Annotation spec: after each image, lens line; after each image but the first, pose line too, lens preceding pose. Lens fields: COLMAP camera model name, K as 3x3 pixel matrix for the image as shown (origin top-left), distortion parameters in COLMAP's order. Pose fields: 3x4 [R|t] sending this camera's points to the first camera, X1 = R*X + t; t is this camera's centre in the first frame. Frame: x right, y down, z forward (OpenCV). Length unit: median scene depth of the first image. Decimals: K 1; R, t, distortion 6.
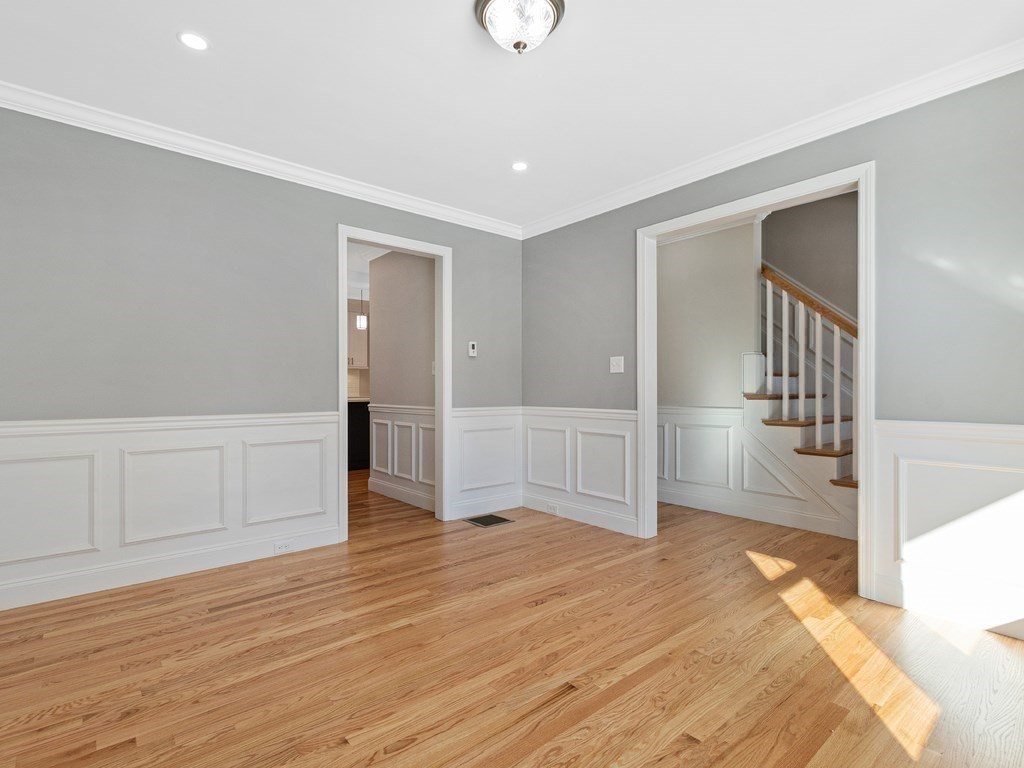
lens RADIAL K [[512.1, 0, 525.8], [0, 512.1, 383.8], [0, 0, 1]] dist [-0.002064, 0.000106]
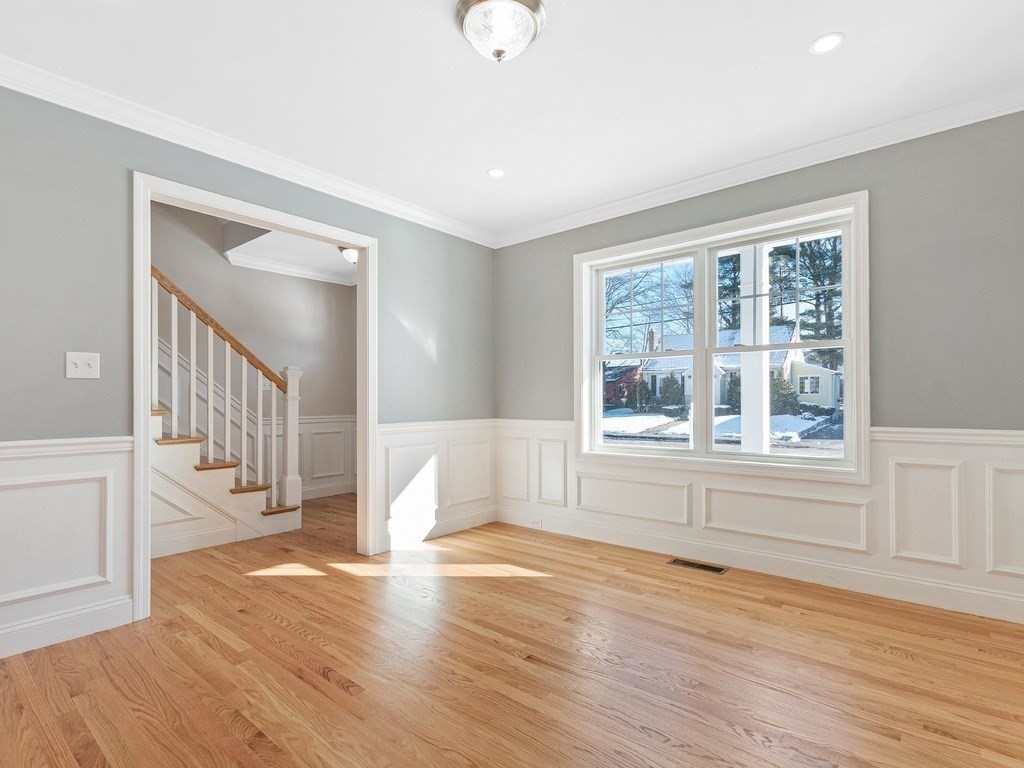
lens RADIAL K [[502.1, 0, 512.6], [0, 502.1, 393.5], [0, 0, 1]] dist [-0.014153, -0.000203]
pose [[-0.153112, 0.013811, 0.988112, -0.607863], [0.000552, 0.999903, -0.013890, 0.006946], [-0.988209, -0.001582, -0.153105, 0.715085]]
